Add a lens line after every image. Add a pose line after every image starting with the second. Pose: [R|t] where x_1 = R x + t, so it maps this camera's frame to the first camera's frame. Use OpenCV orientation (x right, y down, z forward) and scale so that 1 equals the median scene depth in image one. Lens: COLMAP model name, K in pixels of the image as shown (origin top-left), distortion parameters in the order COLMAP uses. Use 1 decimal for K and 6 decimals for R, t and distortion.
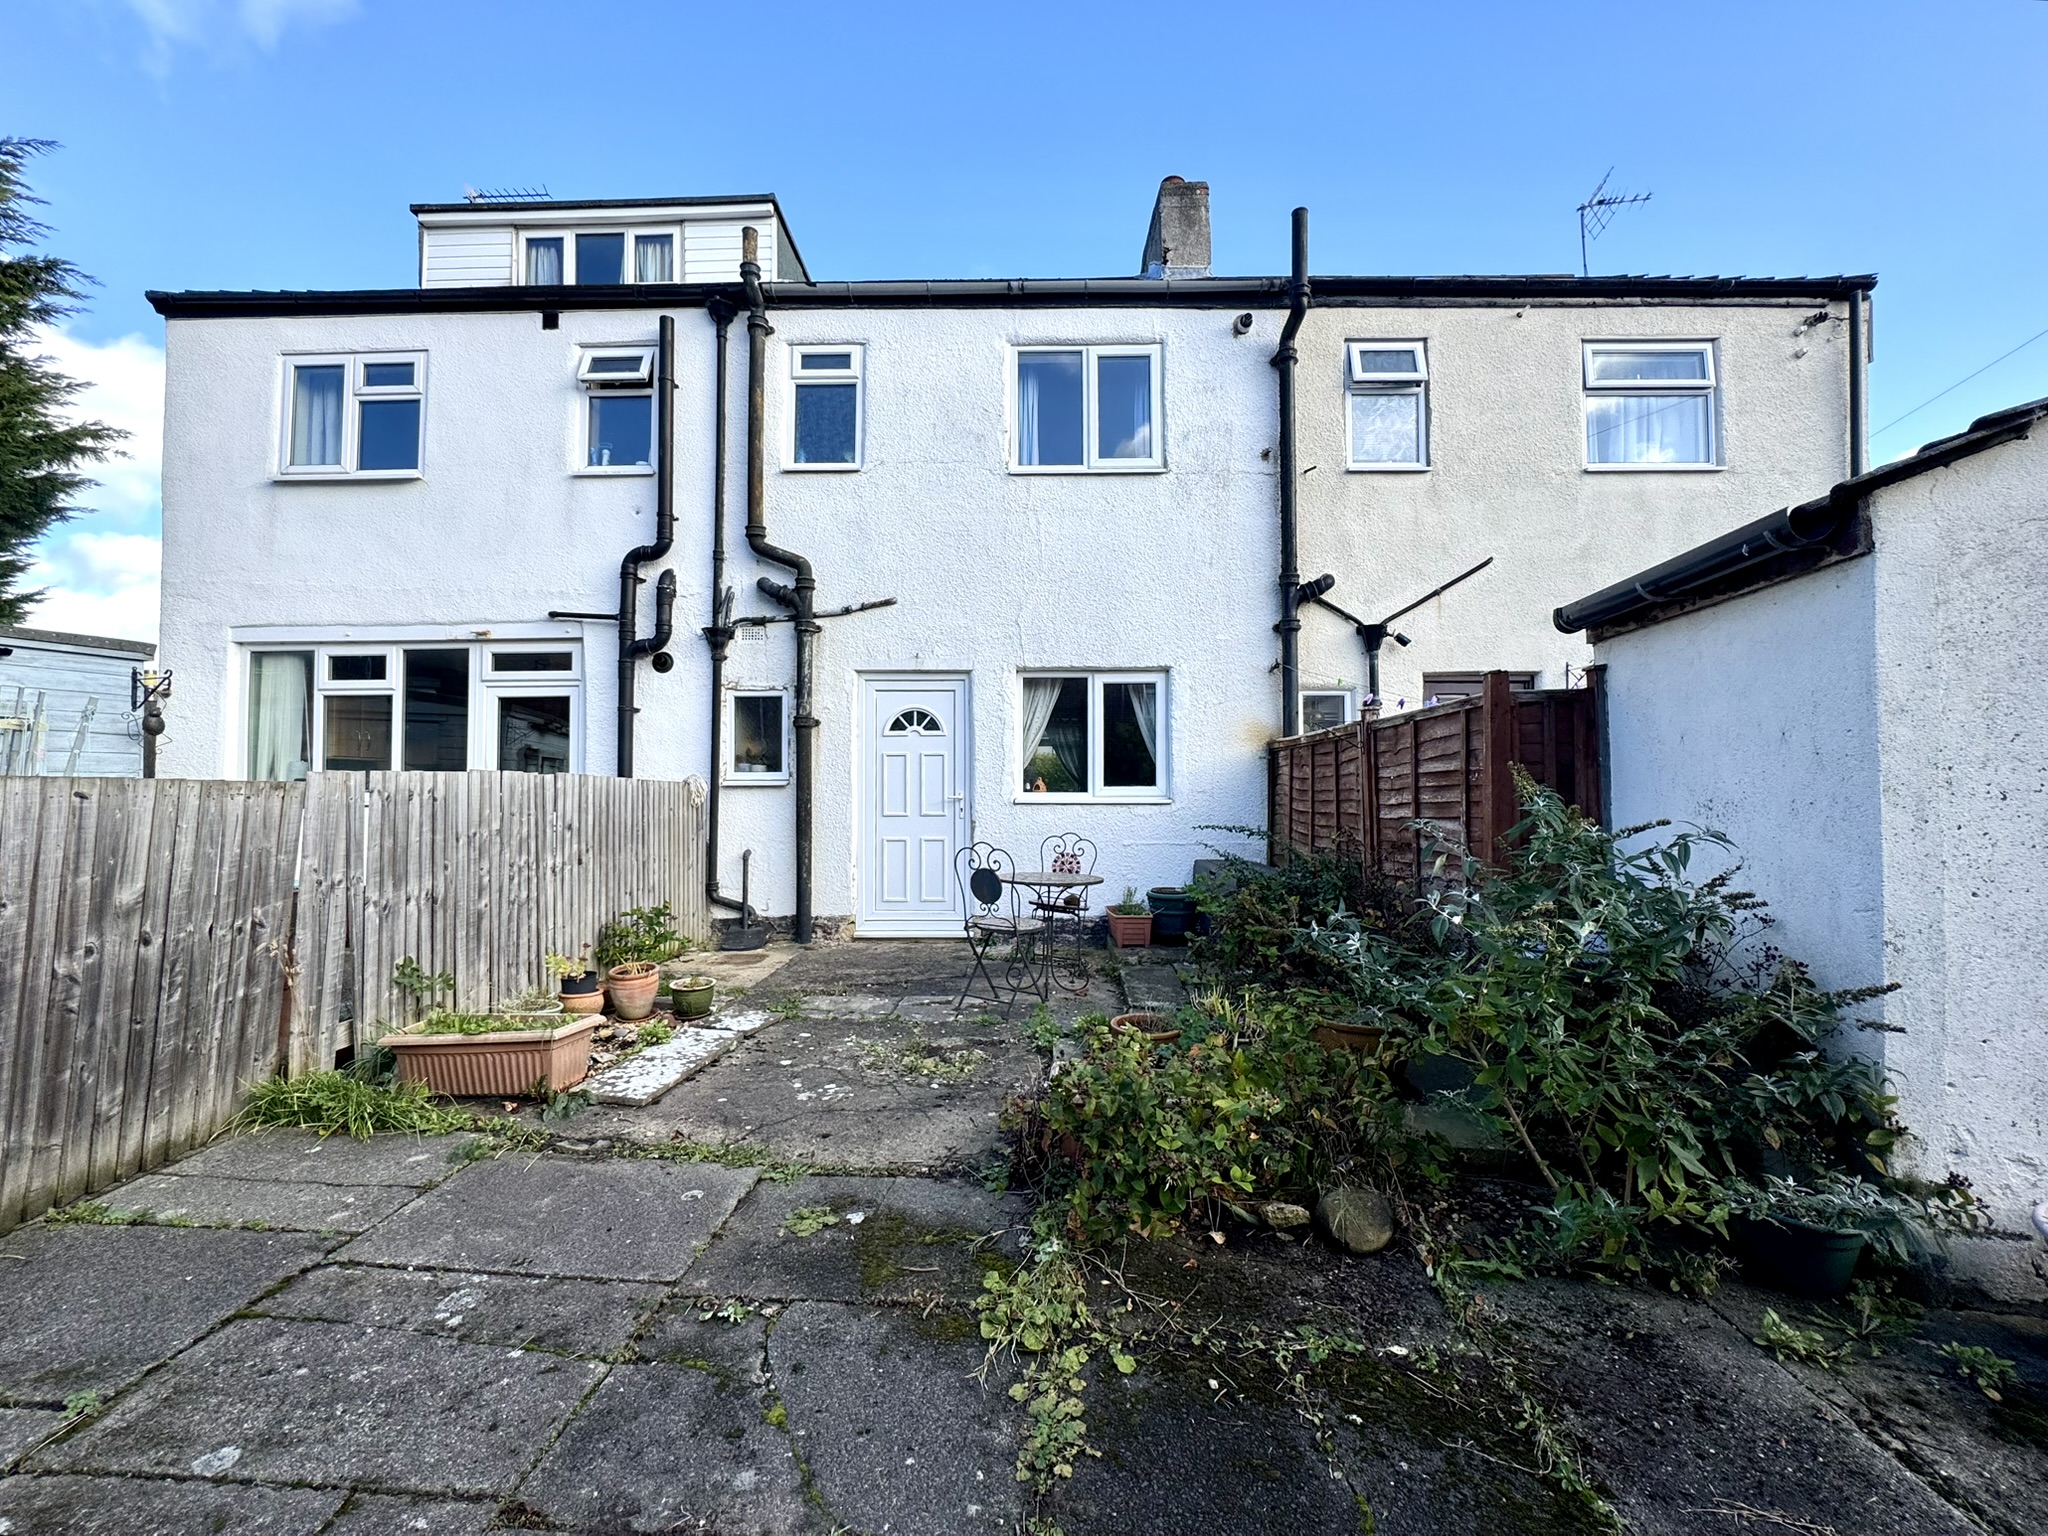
lens RADIAL K [[864.6, 0, 1024.0], [0, 864.6, 768.0], [0, 0, 1]] dist [-0.002166, -0.000662]
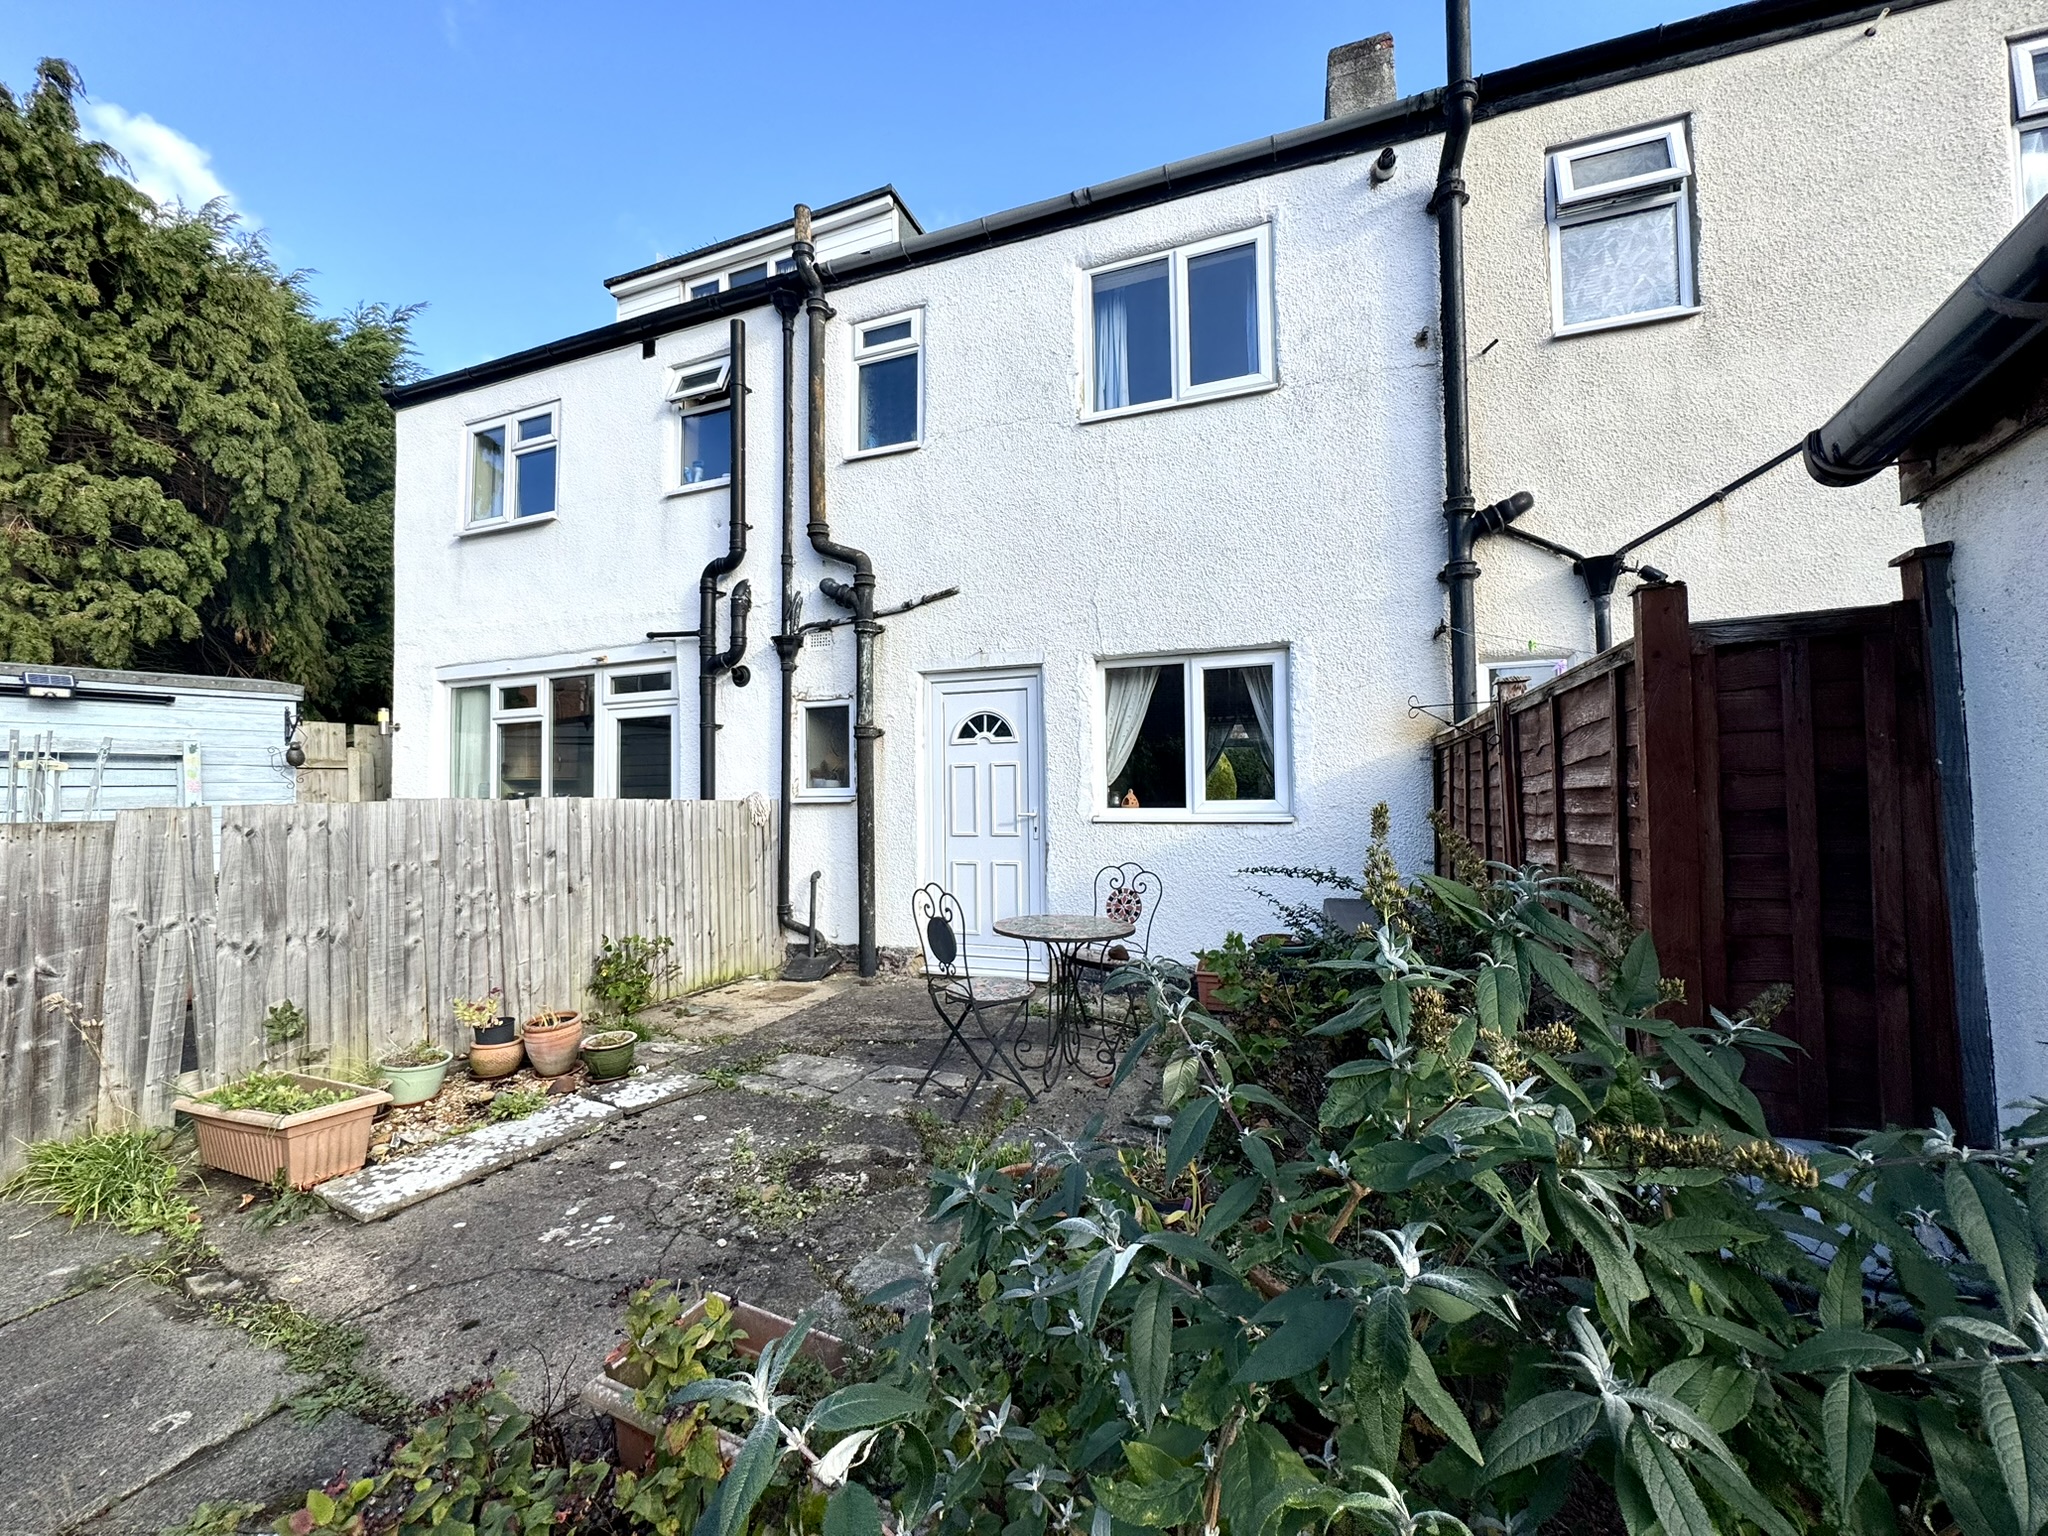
lens RADIAL K [[826.1, 0, 1024.0], [0, 826.1, 768.0], [0, 0, 1]] dist [-0.003351, 0.000116]
pose [[0.938031, -0.021073, -0.345910, 0.199661], [0.020796, 0.999774, -0.004511, -0.008194], [0.345927, -0.002962, 0.938257, 0.239266]]
